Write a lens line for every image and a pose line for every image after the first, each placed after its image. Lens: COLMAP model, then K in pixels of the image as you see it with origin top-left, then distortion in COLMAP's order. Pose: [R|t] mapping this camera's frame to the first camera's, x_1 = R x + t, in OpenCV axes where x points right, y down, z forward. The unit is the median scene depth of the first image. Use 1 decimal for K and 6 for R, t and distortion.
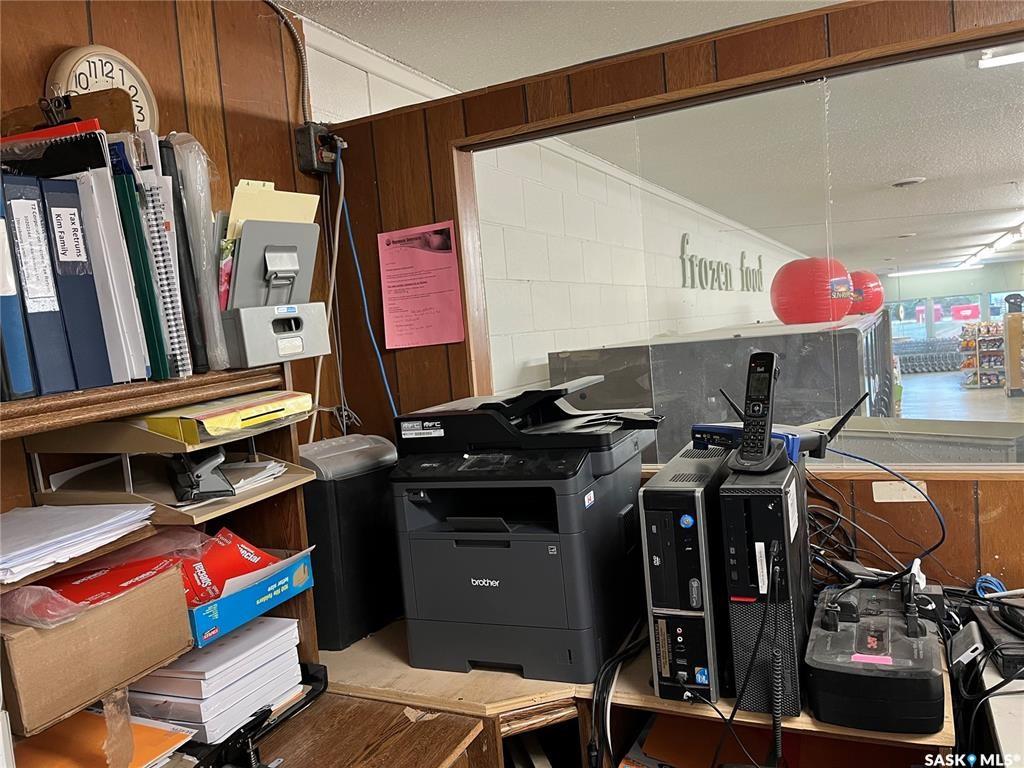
lens RADIAL K [[778.0, 0, 517.8], [0, 778.0, 387.3], [0, 0, 1]] dist [0.057149, -0.073665]
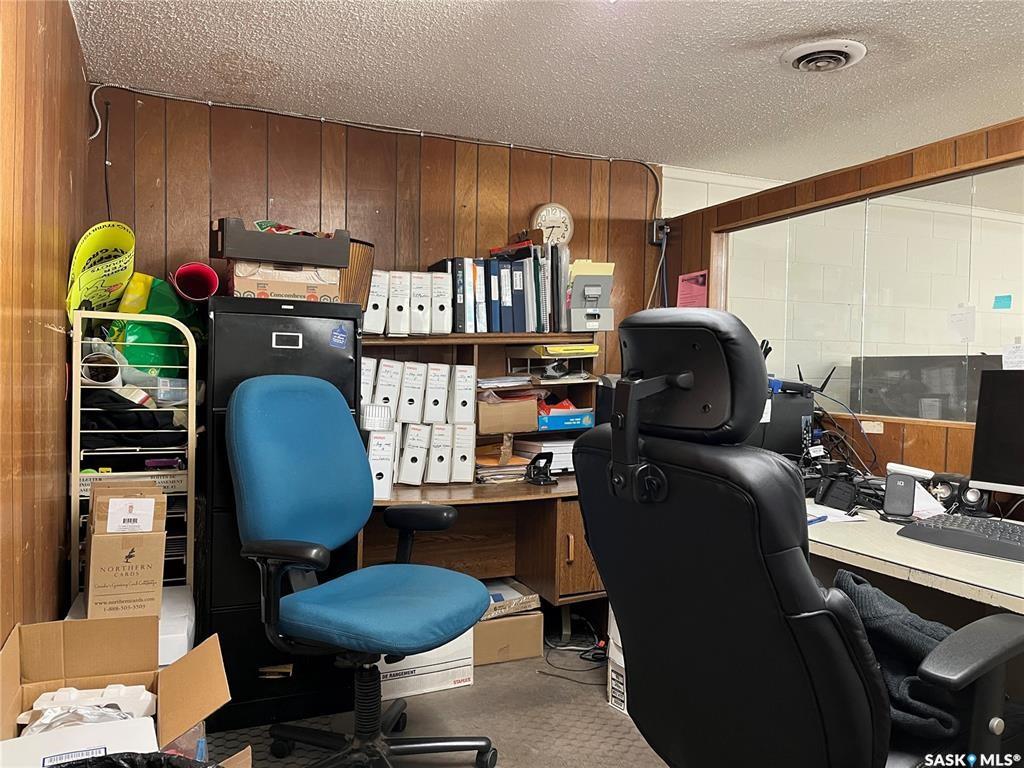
lens RADIAL K [[778.0, 0, 514.7], [0, 778.0, 384.1], [0, 0, 1]] dist [0.057149, -0.073665]
pose [[0.751170, 0.110167, -0.650851, 1.079200], [-0.124008, 0.991972, 0.024785, 0.095414], [0.648356, 0.062093, 0.758801, -0.948983]]
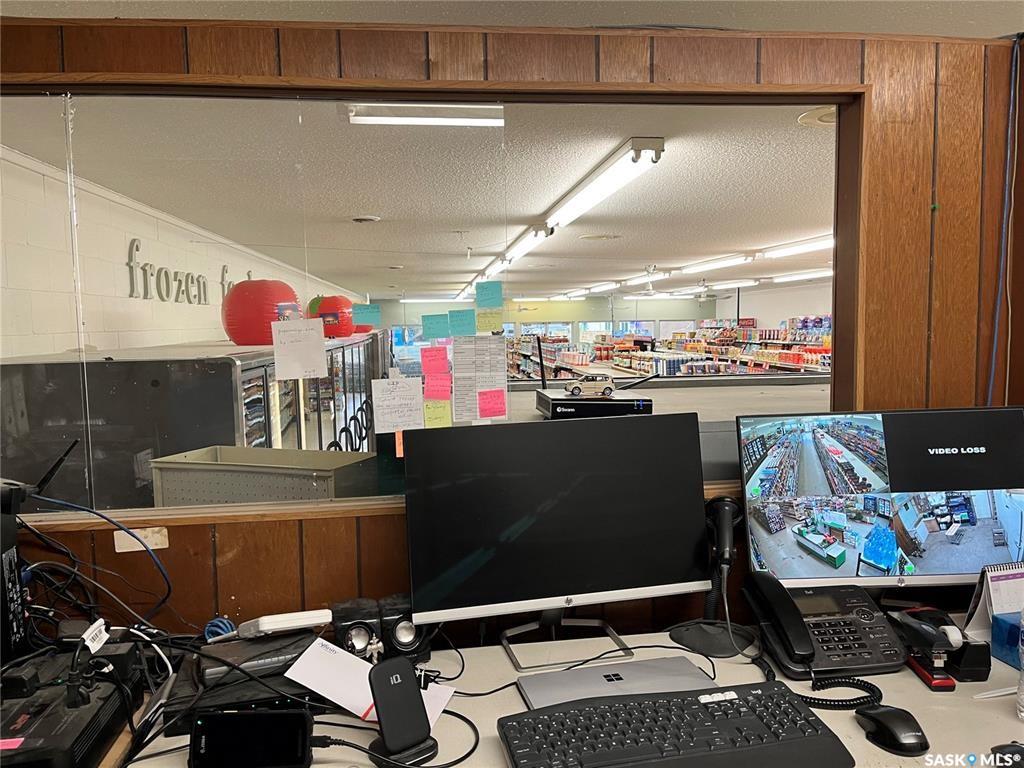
lens RADIAL K [[778.0, 0, 511.3], [0, 778.0, 384.7], [0, 0, 1]] dist [0.057149, -0.073665]
pose [[0.848418, 0.025251, 0.528723, 0.374257], [-0.015631, 0.999621, -0.022658, -0.042921], [-0.529095, 0.010959, 0.848492, -0.055327]]
